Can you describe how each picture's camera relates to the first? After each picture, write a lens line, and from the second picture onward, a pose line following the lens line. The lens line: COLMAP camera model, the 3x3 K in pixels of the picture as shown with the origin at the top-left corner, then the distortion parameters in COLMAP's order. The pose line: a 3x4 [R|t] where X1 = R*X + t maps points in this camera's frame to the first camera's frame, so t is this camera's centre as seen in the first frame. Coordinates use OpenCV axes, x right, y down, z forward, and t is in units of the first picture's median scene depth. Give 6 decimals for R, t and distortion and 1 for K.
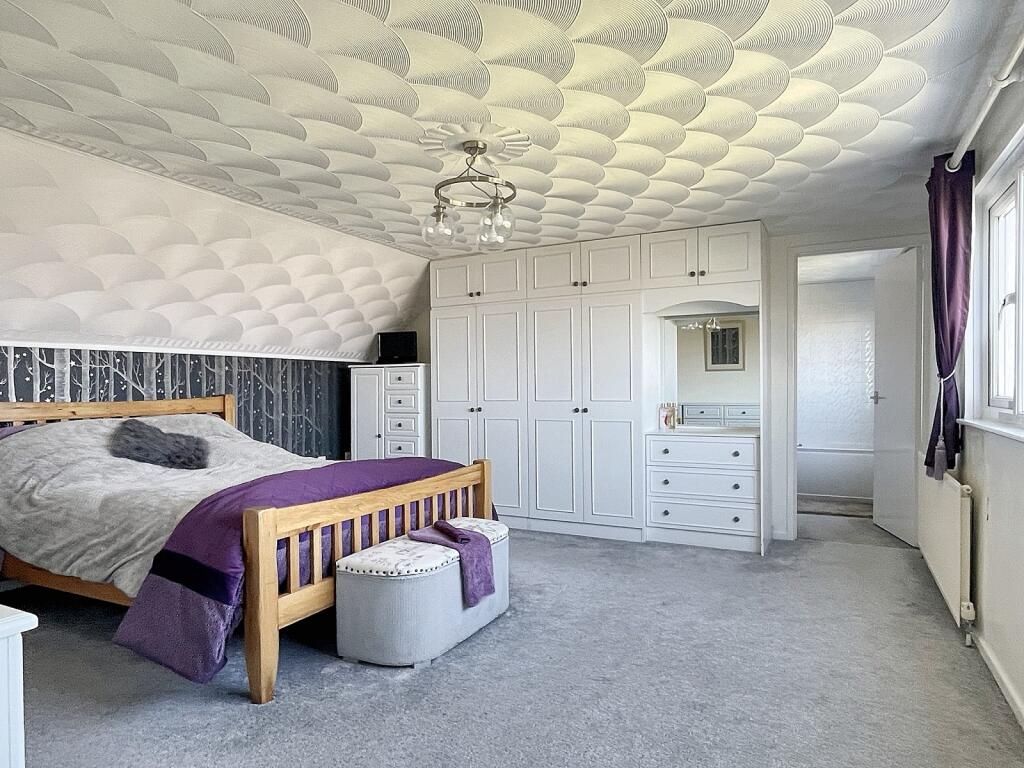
lens RADIAL K [[623.6, 0, 512.0], [0, 623.6, 384.0], [0, 0, 1]] dist [-0.000687, -0.000248]
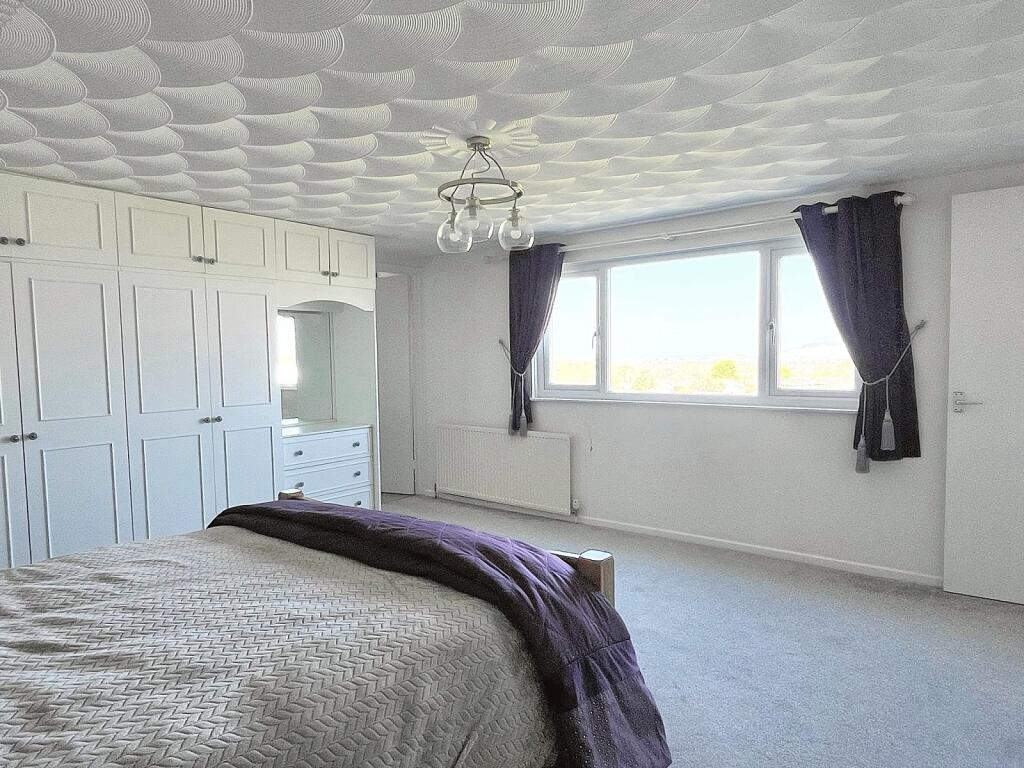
lens RADIAL K [[623.6, 0, 512.0], [0, 623.6, 384.0], [0, 0, 1]] dist [-0.000687, -0.000248]
pose [[0.199867, -0.038256, 0.979076, -0.631071], [0.015610, 0.999235, 0.035857, -0.027885], [-0.979699, 0.008117, 0.200311, 0.494003]]
